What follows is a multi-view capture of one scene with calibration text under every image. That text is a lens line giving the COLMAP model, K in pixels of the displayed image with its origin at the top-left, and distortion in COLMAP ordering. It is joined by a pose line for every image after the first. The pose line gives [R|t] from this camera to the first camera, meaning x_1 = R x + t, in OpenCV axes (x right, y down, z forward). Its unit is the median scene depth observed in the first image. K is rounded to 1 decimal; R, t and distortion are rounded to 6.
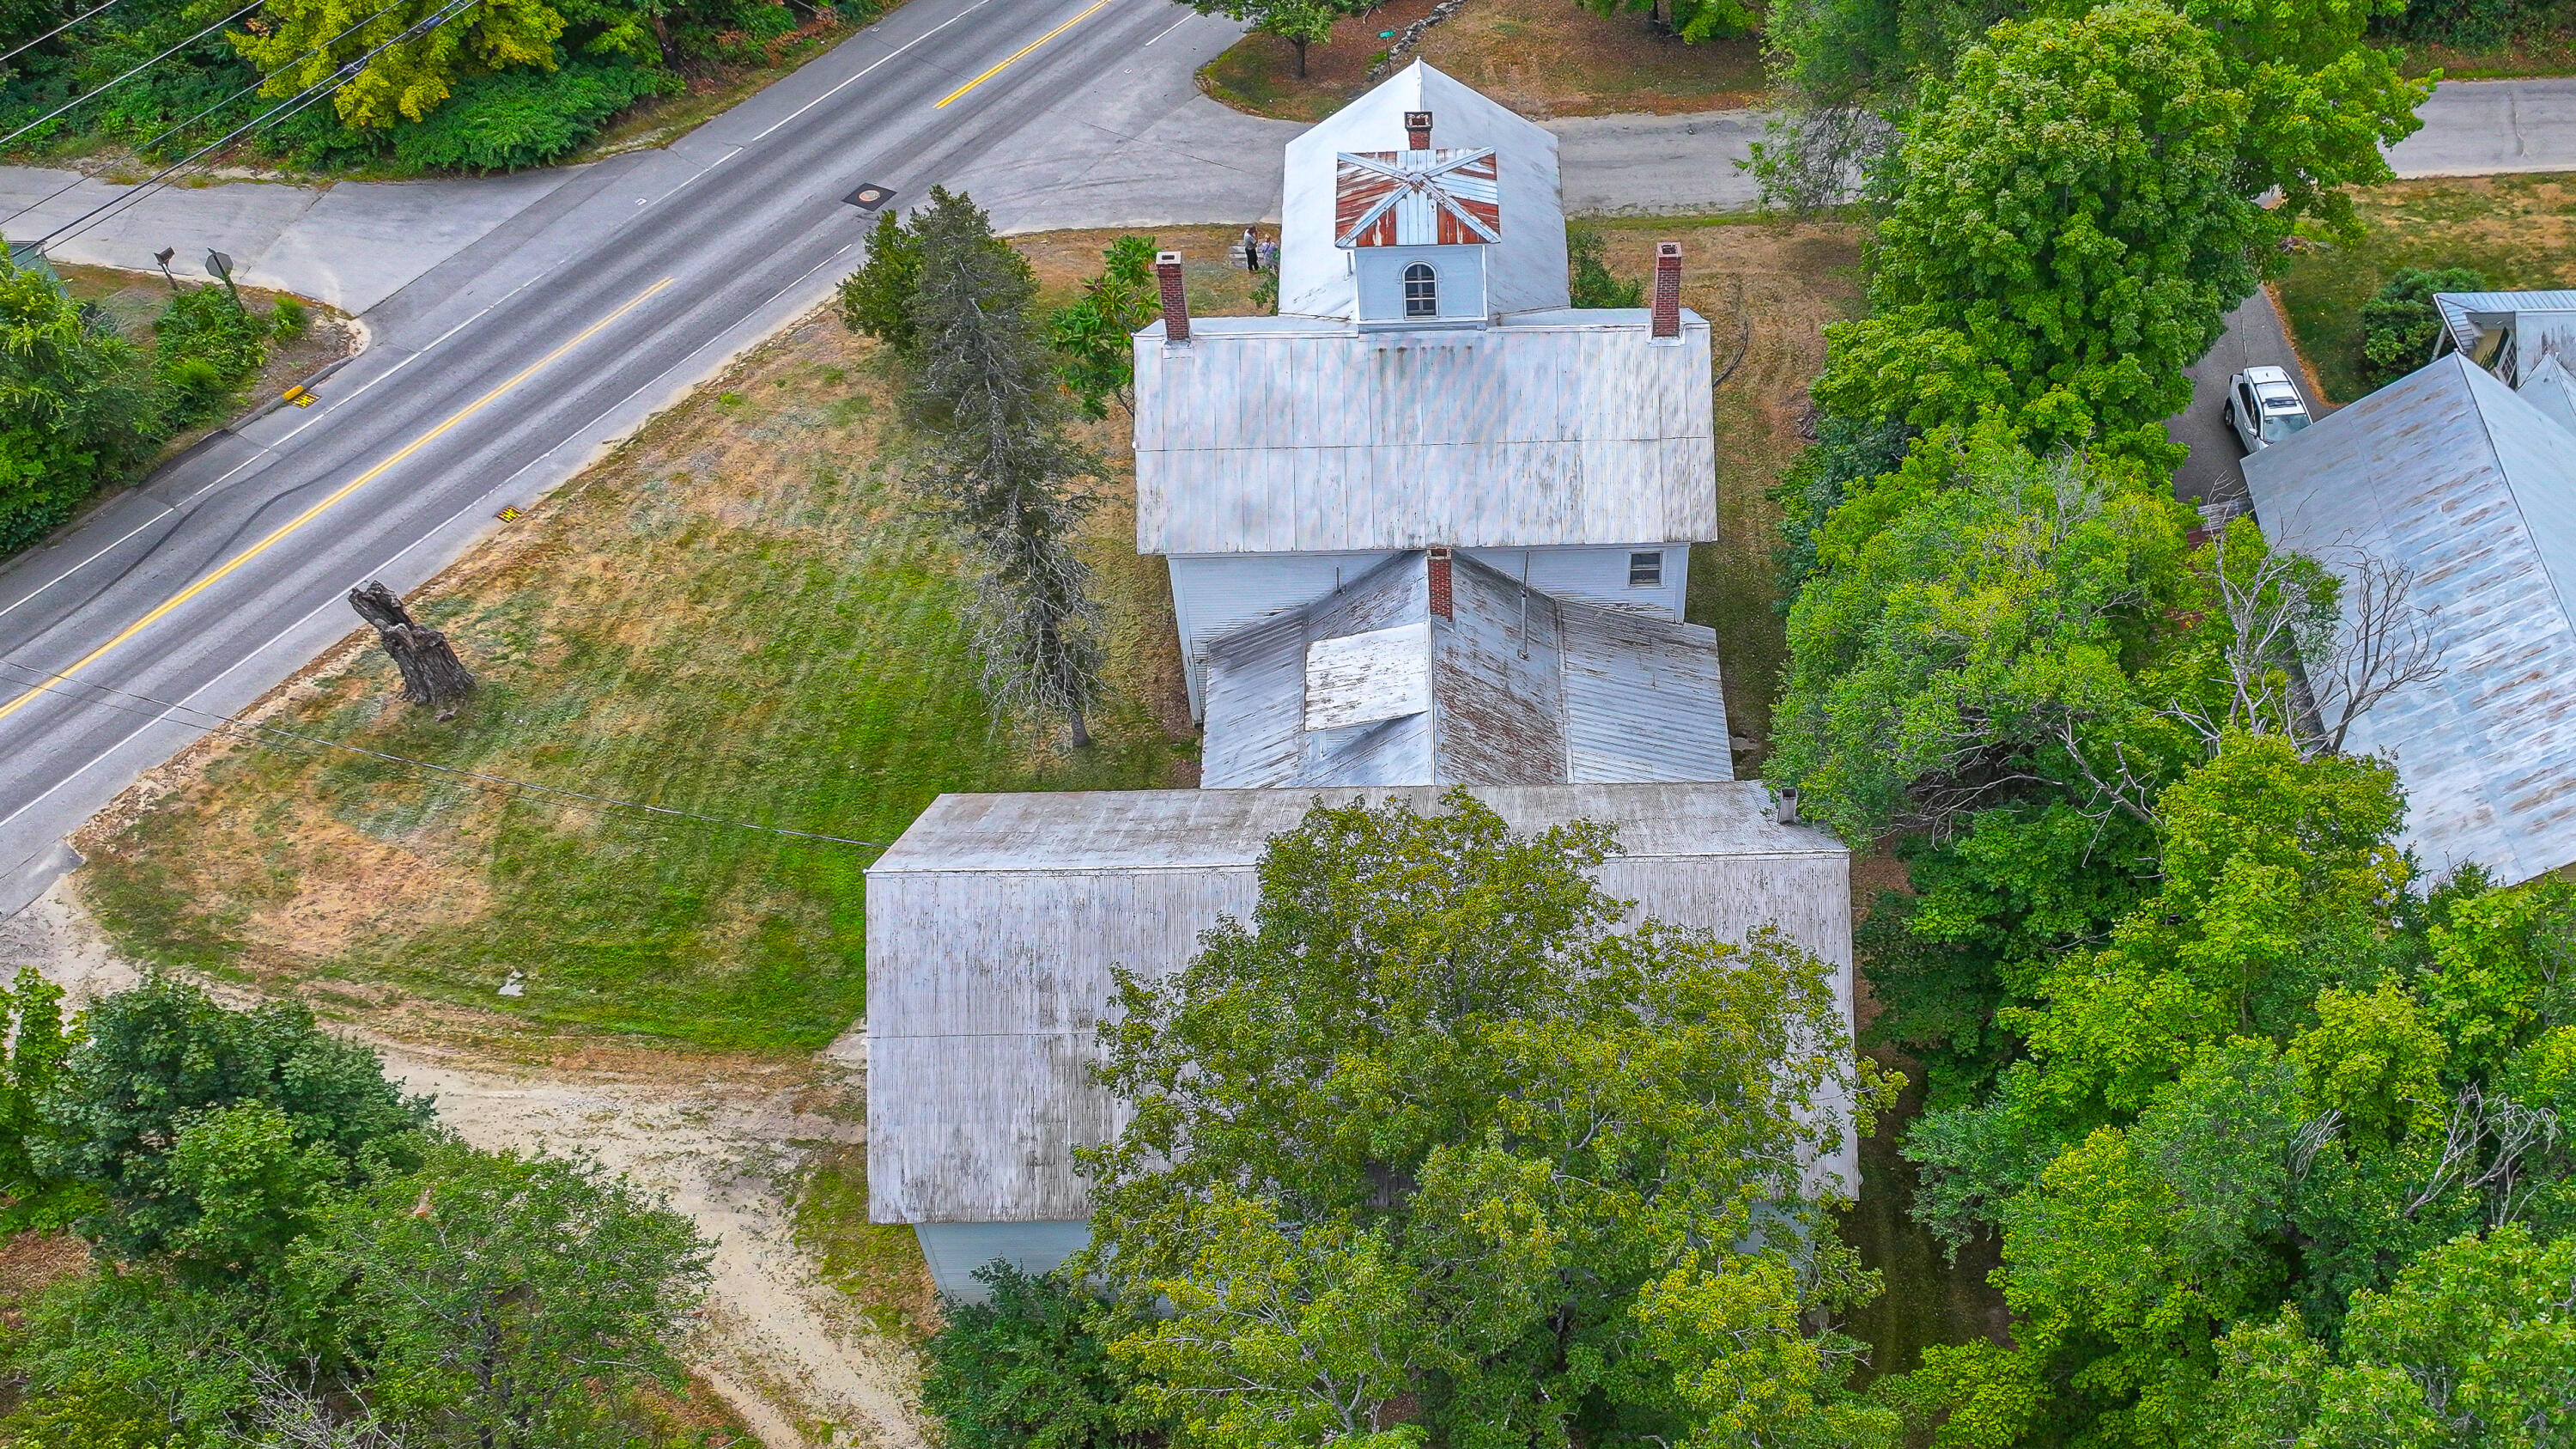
lens RADIAL K [[2342.8, 0, 1532.0], [0, 2342.8, 855.3], [0, 0, 1]] dist [-0.004941, 0.002941]
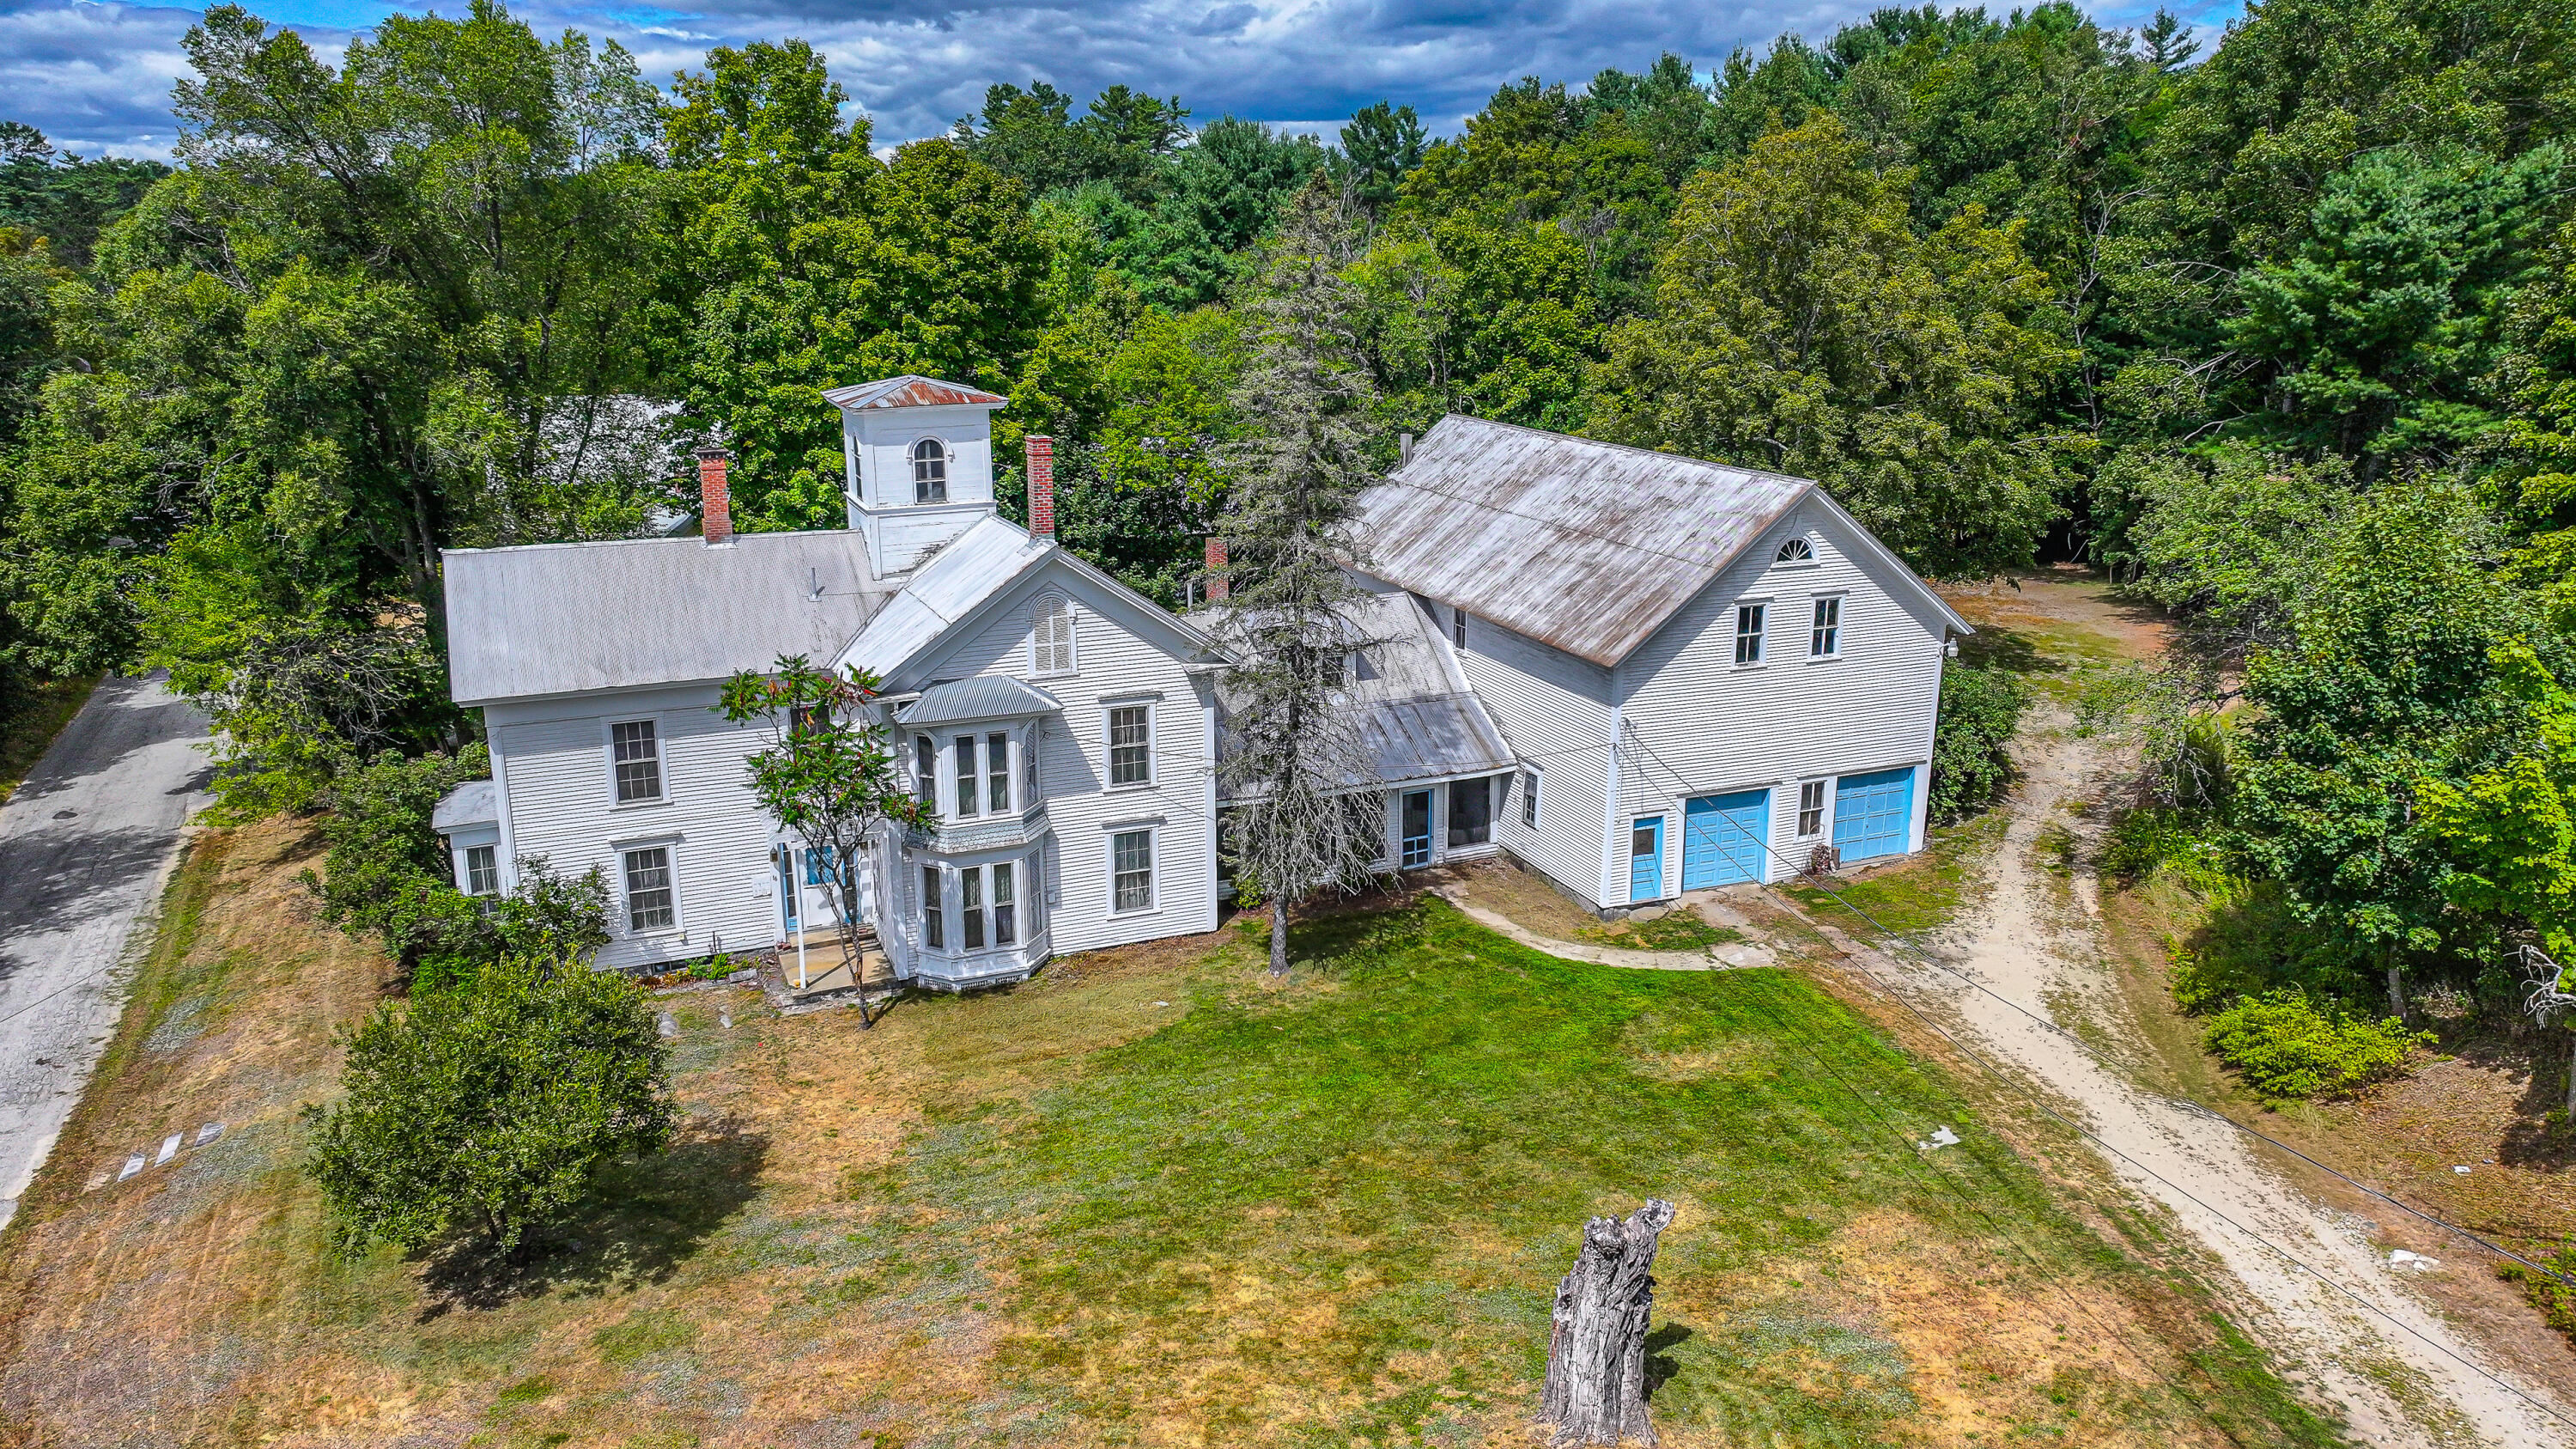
lens RADIAL K [[1817.1, 0, 1298.7], [0, 1817.1, 714.5], [0, 0, 1]] dist [-0.006345, 0.020434]
pose [[-0.355741, -0.238081, 0.903751, -0.816993], [0.721541, 0.544634, 0.427495, -0.401183], [-0.593992, 0.804171, -0.021963, 0.969924]]
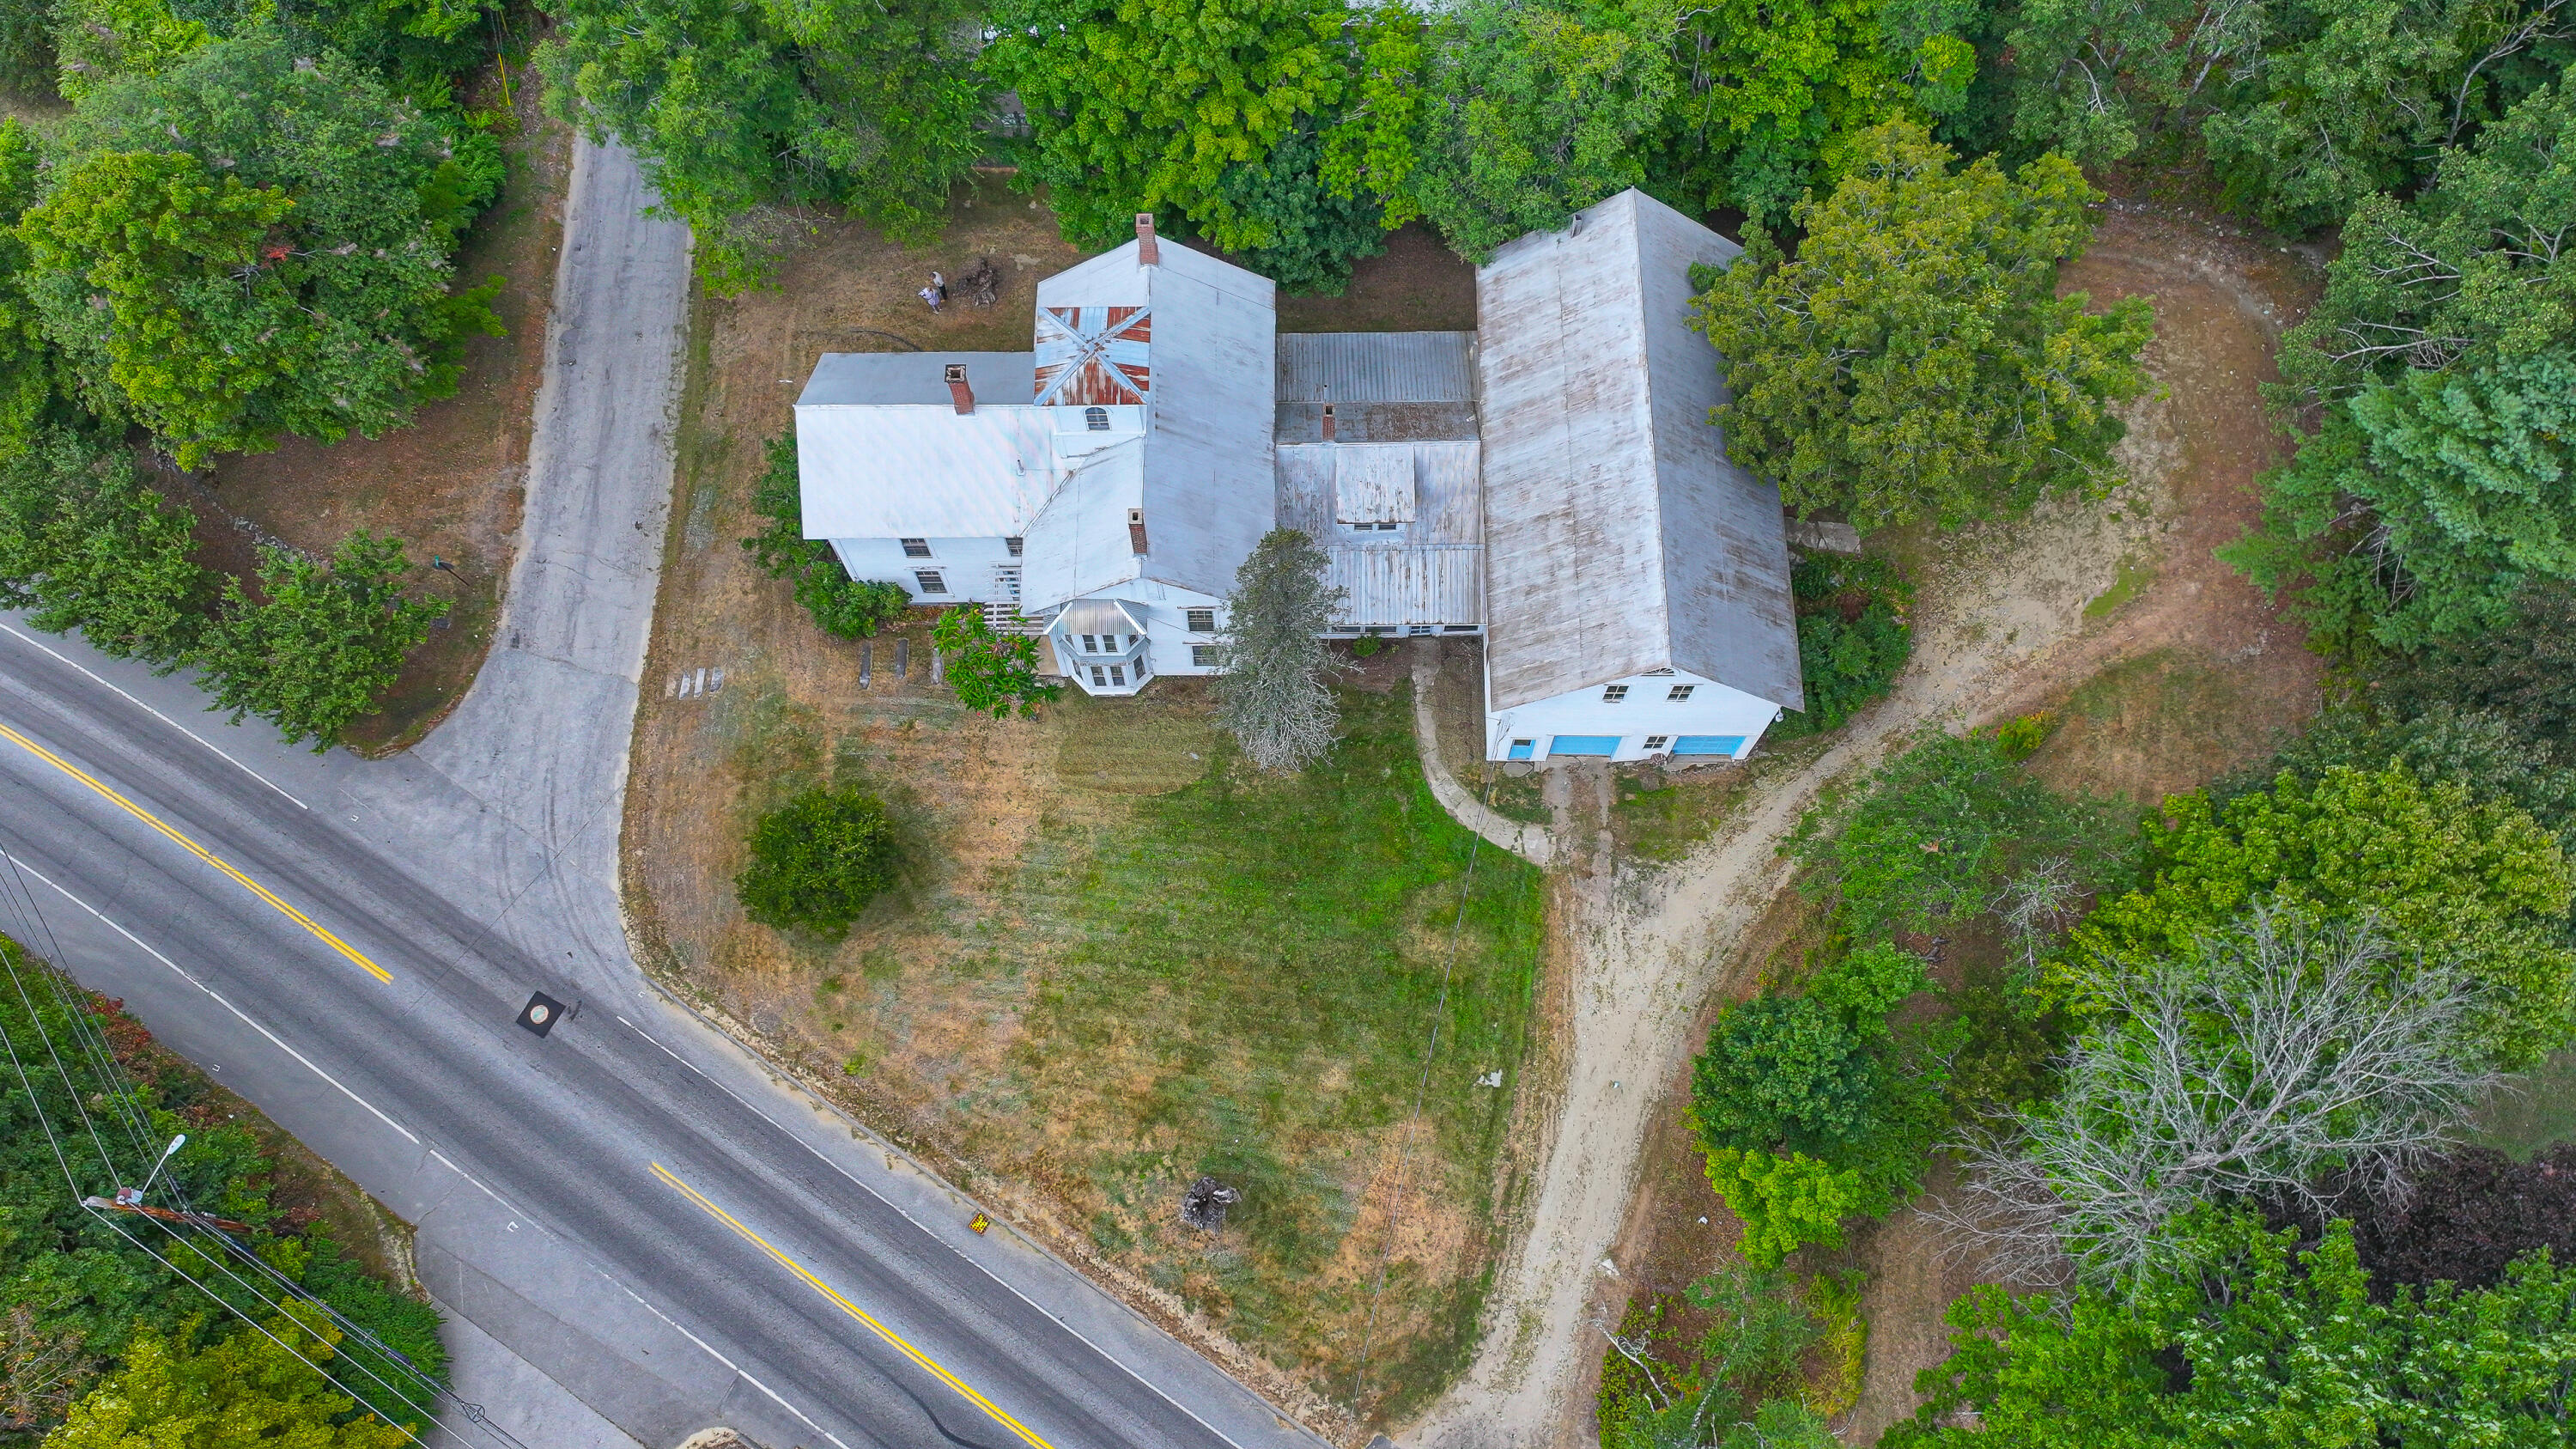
lens RADIAL K [[1791.7, 0, 1301.0], [0, 1791.7, 716.1], [0, 0, 1]] dist [0.003135, 0.003702]
pose [[0.032237, -0.928112, 0.370903, -0.611128], [0.772997, 0.258397, 0.579402, -0.711722], [-0.633590, 0.268029, 0.725758, 0.182874]]
